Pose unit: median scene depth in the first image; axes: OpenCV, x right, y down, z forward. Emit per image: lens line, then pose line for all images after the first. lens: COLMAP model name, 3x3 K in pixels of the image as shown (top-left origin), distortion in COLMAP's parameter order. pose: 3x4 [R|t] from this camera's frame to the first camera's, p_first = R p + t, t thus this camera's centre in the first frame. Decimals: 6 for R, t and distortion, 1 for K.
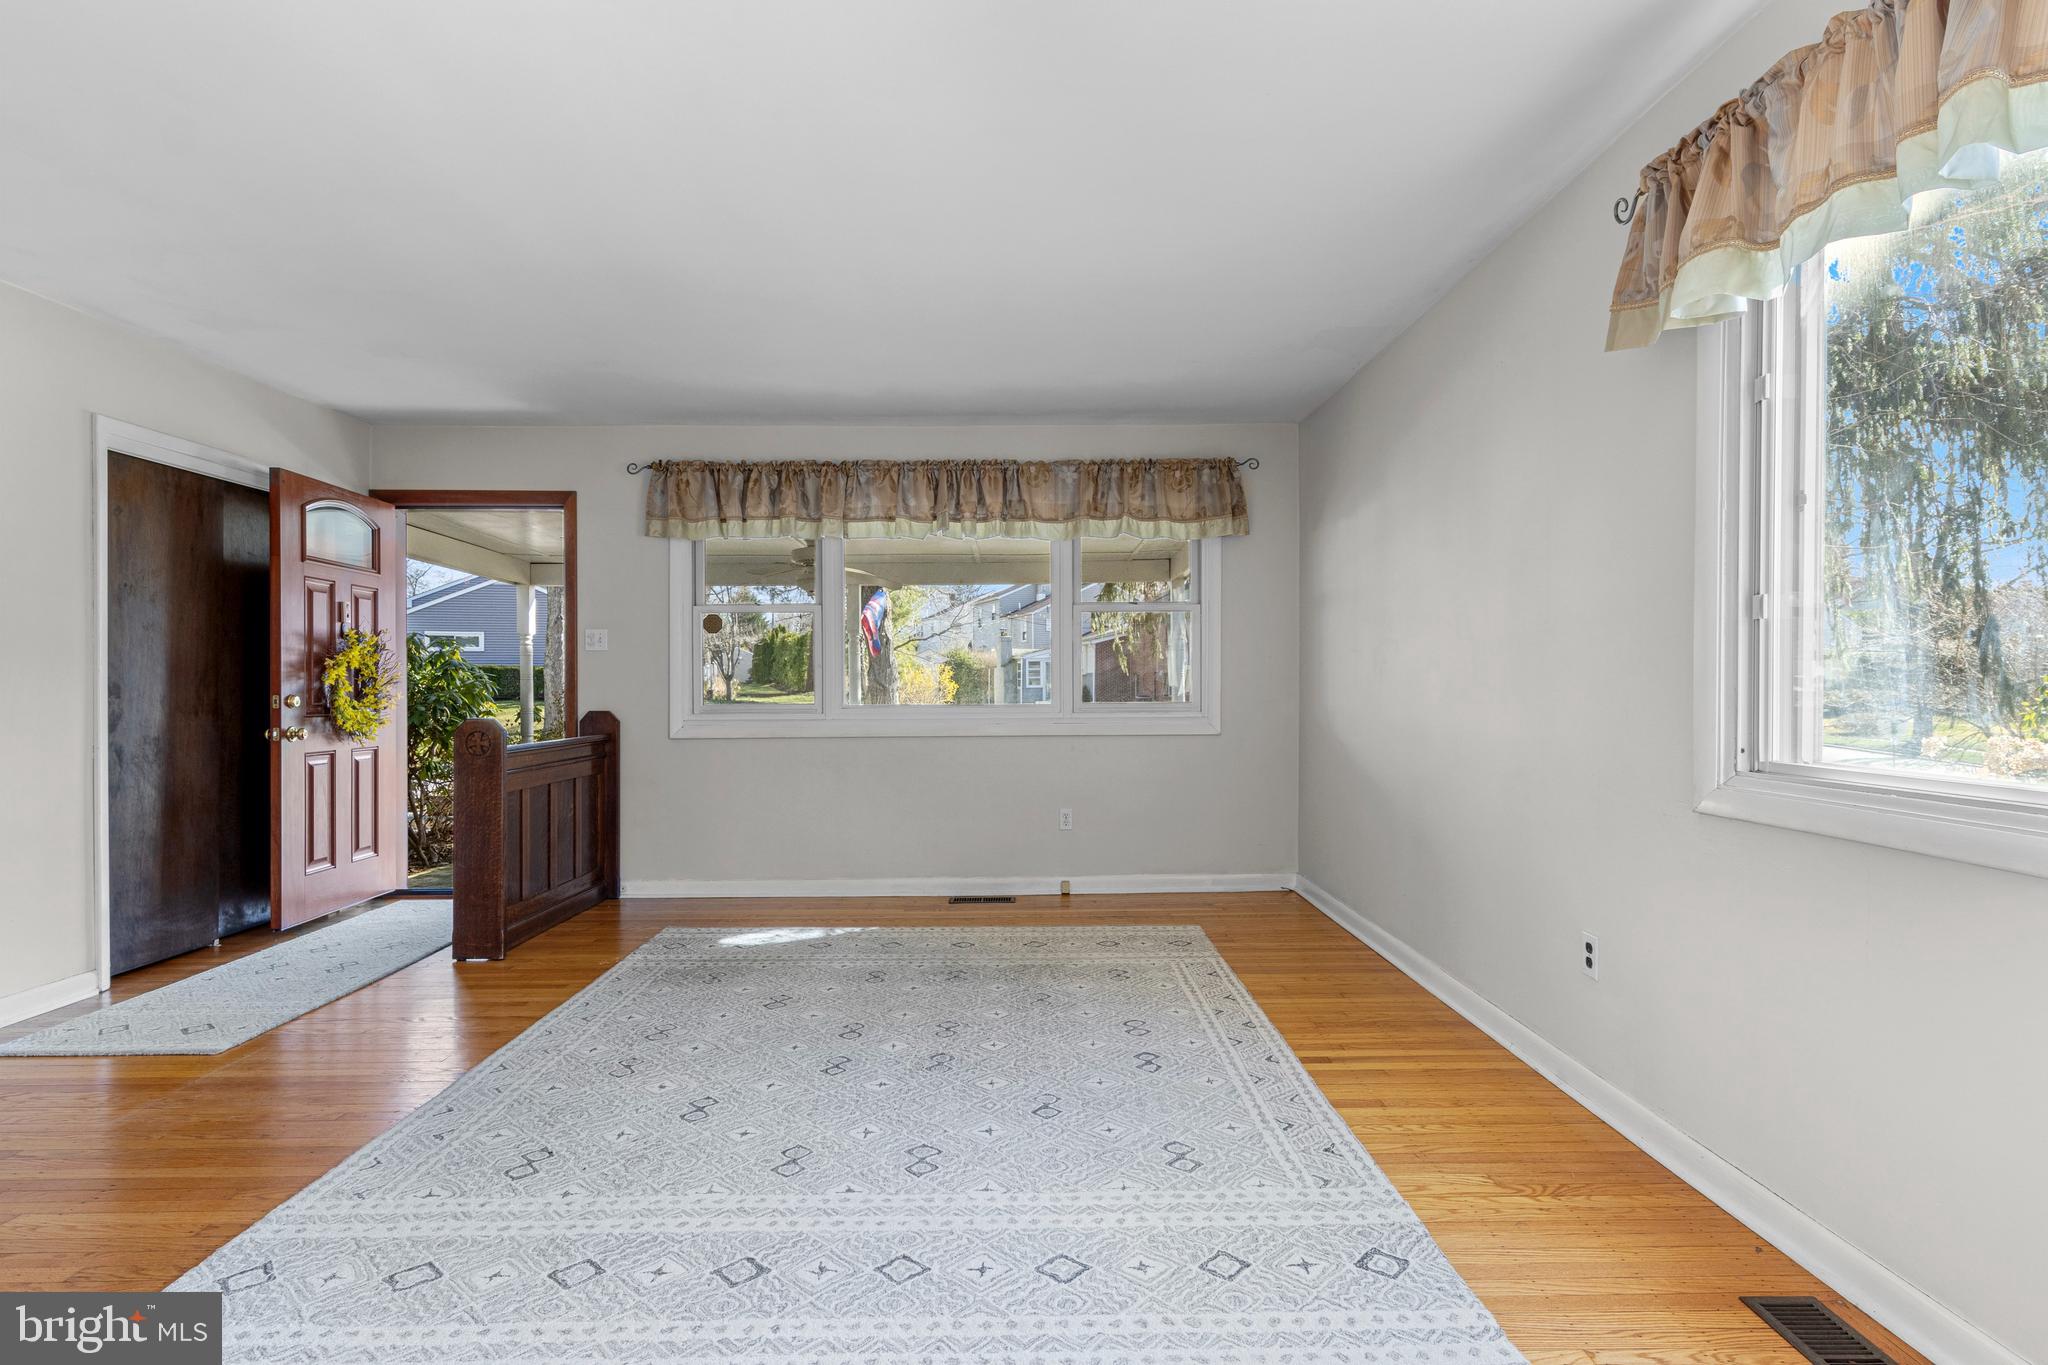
lens RADIAL K [[1051.6, 0, 1018.0], [0, 1051.6, 686.4], [0, 0, 1]] dist [0.011235, -0.002665]
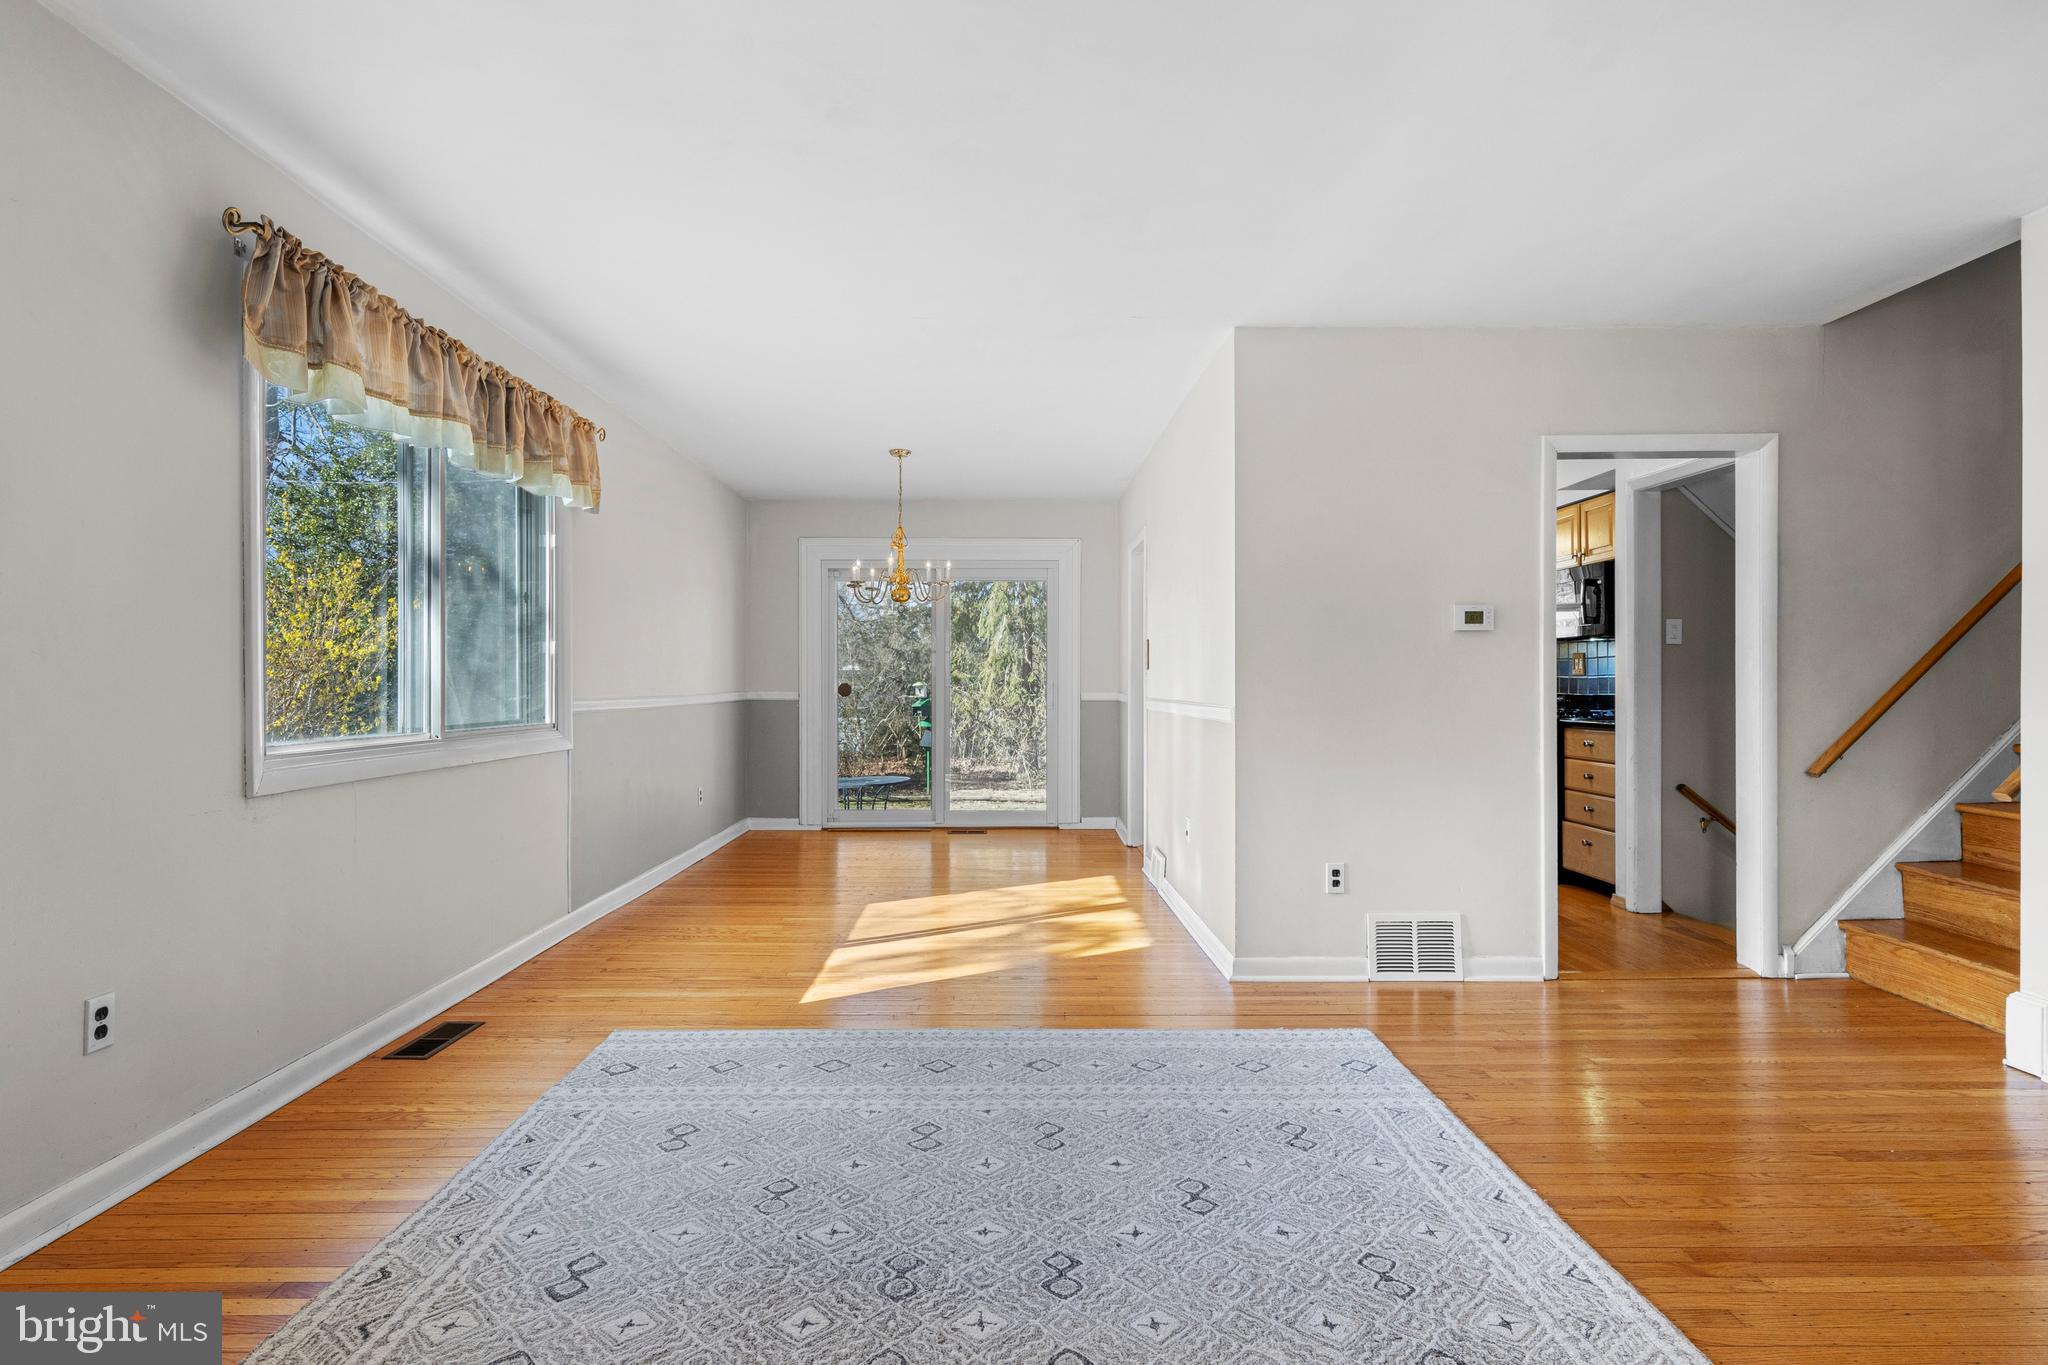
lens RADIAL K [[1051.6, 0, 1017.6], [0, 1051.6, 676.8], [0, 0, 1]] dist [0.011235, -0.002665]
pose [[-0.999982, 0.002276, -0.005511, -0.109376], [0.002285, 0.999996, -0.001654, -0.005071], [0.005508, -0.001666, -0.999983, 1.267464]]
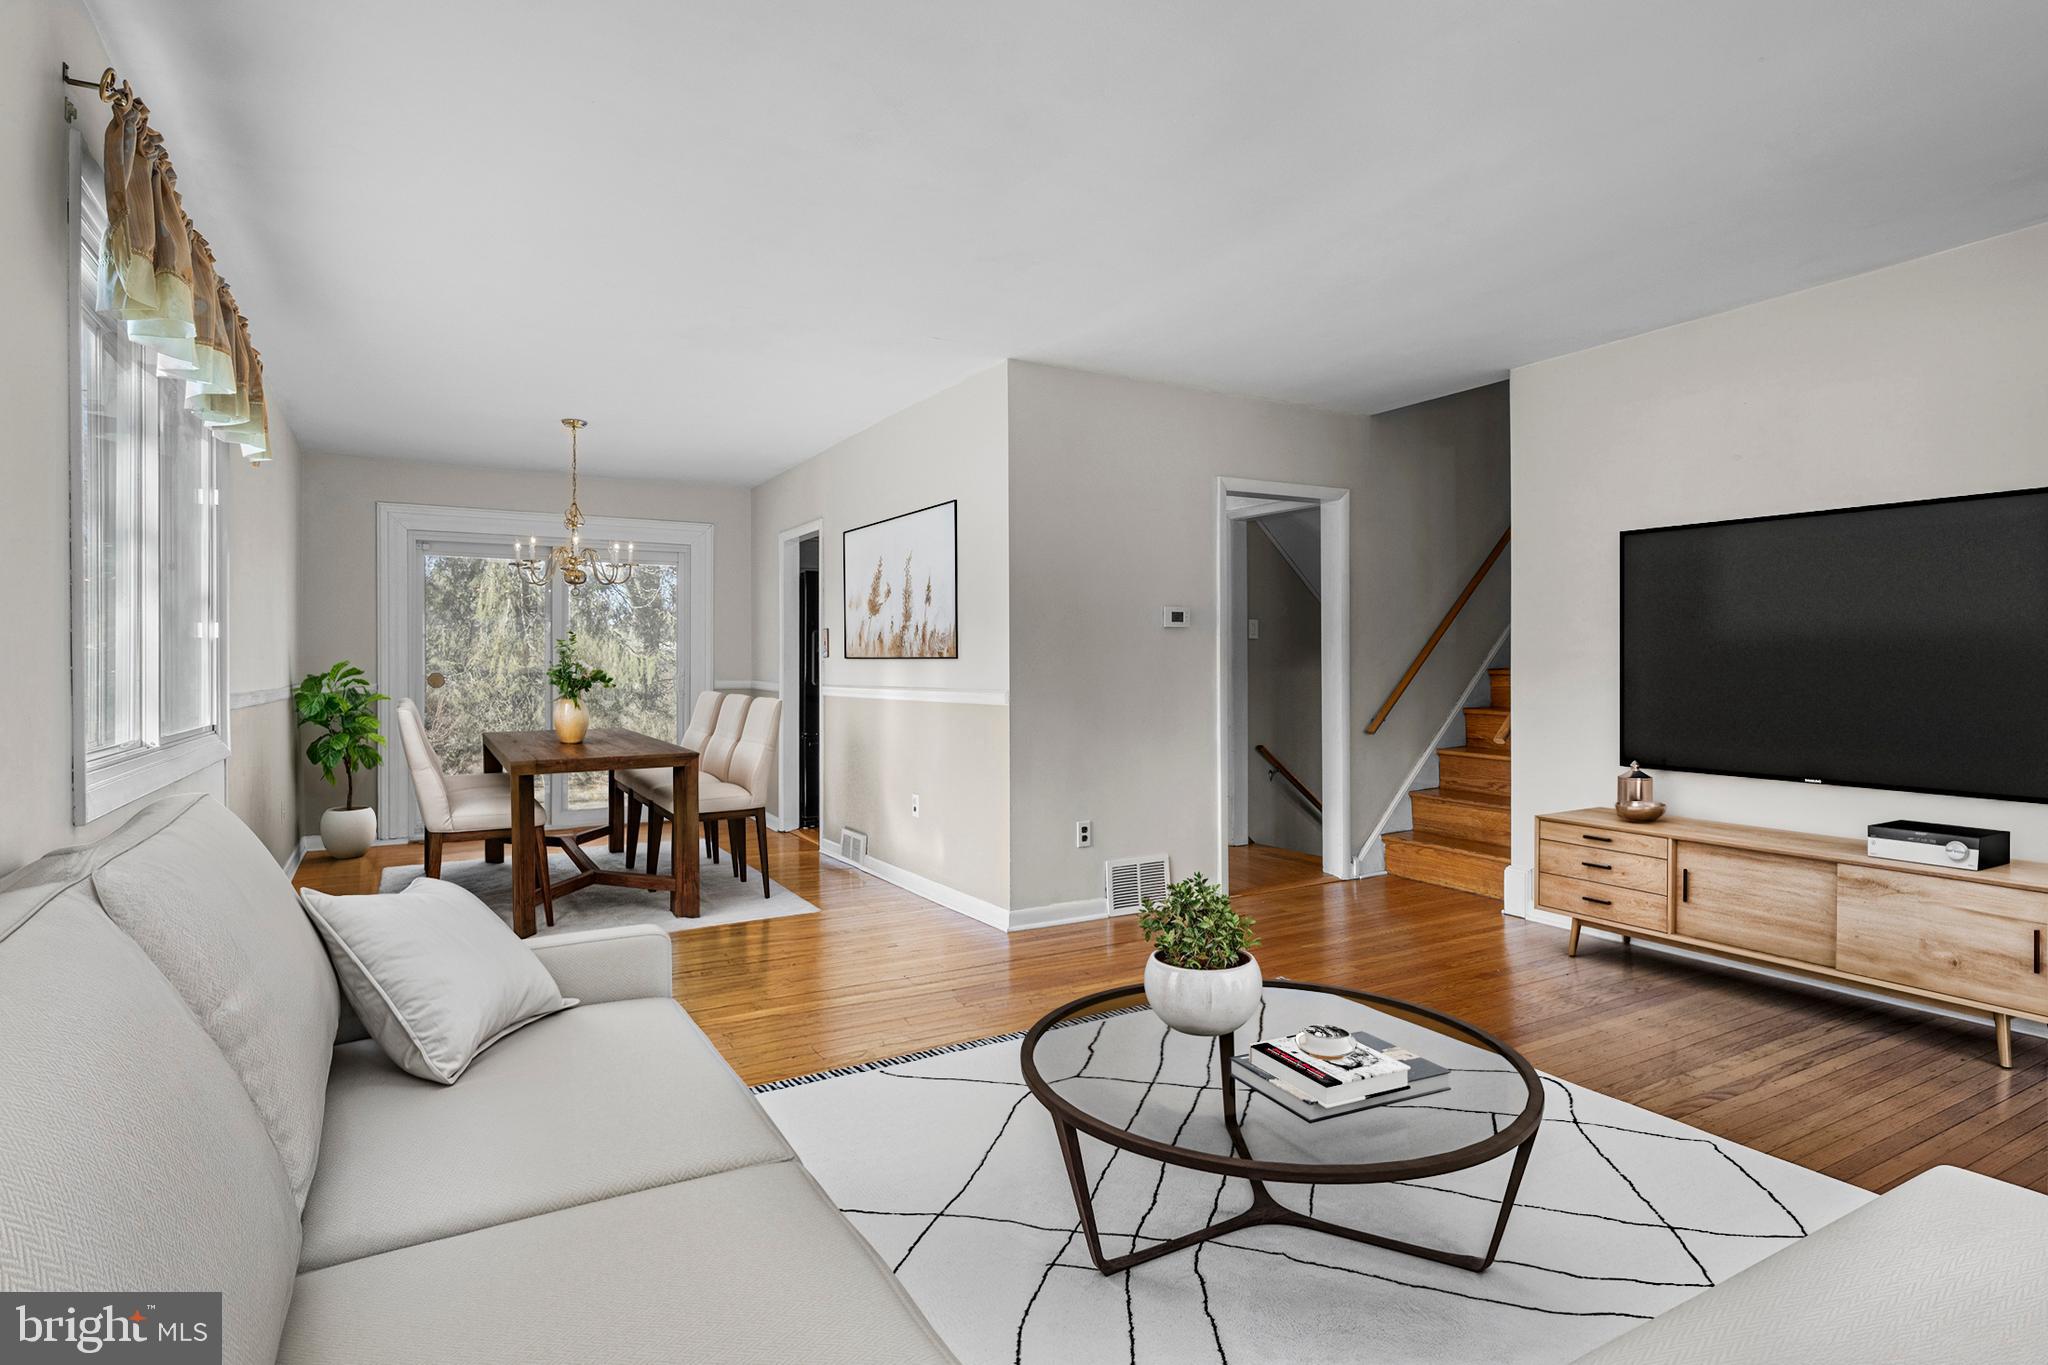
lens RADIAL K [[1051.6, 0, 1041.8], [0, 1051.6, 666.2], [0, 0, 1]] dist [0.011235, -0.002665]
pose [[-0.868890, 0.005628, -0.494974, 0.200200], [0.005041, 0.999984, 0.002521, -0.007272], [0.494980, -0.000305, -0.868904, 1.275808]]
